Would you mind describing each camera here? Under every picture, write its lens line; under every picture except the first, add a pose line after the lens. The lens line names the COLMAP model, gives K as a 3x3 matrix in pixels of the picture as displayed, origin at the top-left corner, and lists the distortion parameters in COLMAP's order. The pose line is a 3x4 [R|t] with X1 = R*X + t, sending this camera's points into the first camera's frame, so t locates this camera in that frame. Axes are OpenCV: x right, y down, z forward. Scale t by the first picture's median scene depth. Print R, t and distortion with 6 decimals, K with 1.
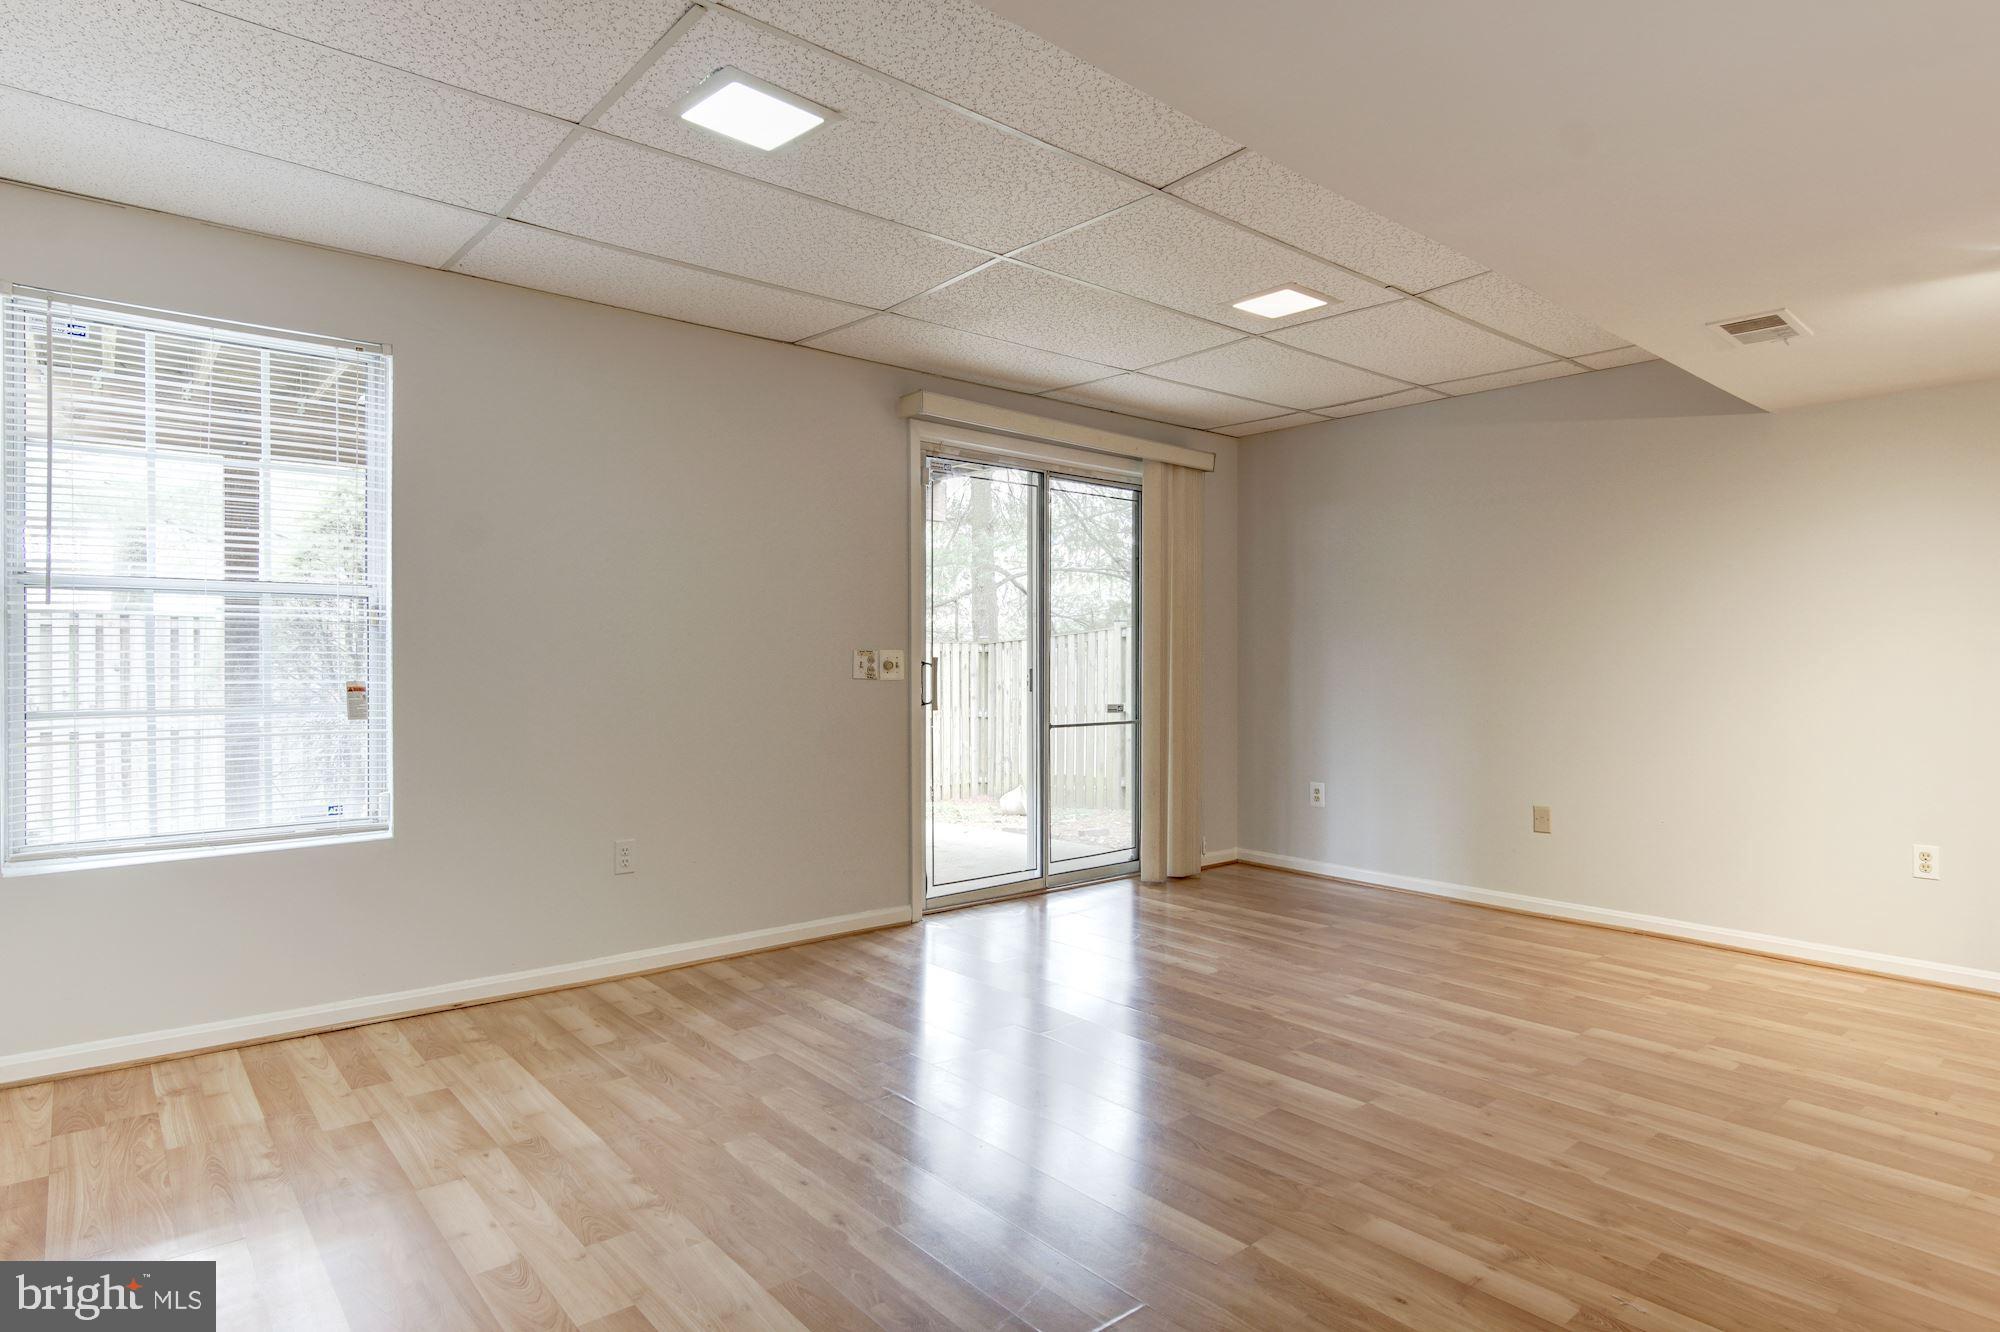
lens RADIAL K [[1082.6, 0, 1002.7], [0, 1082.6, 665.5], [0, 0, 1]] dist [-0.018093, 0.002565]
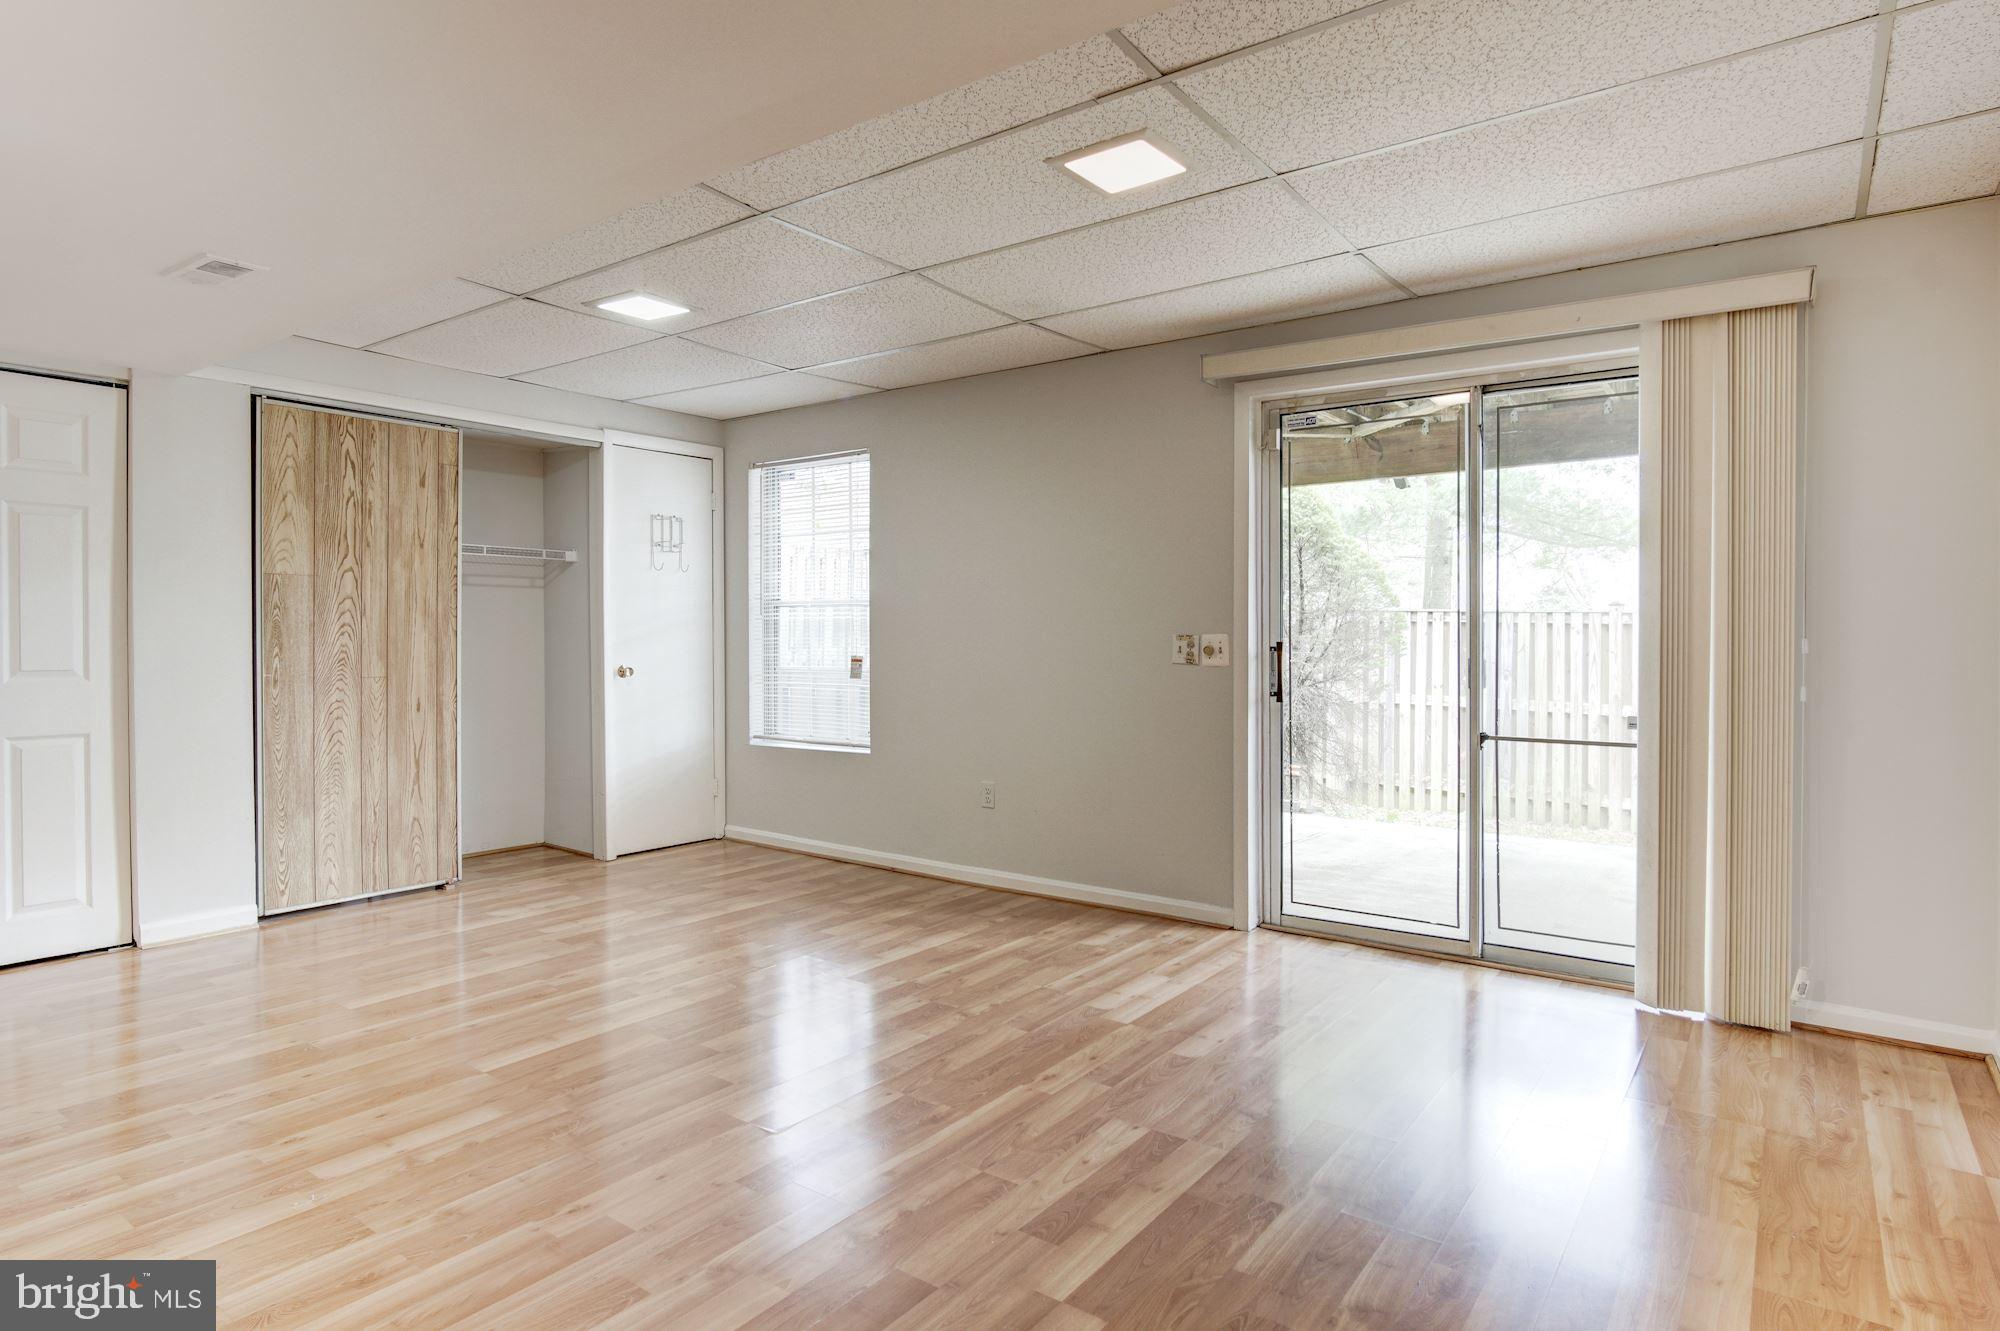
lens RADIAL K [[1082.6, 0, 1006.2], [0, 1082.6, 654.8], [0, 0, 1]] dist [-0.018093, 0.002565]
pose [[0.238537, 0.011396, -0.971066, 0.790053], [-0.010266, 0.999905, 0.009212, -0.003256], [0.971079, 0.007772, 0.238632, 0.609795]]
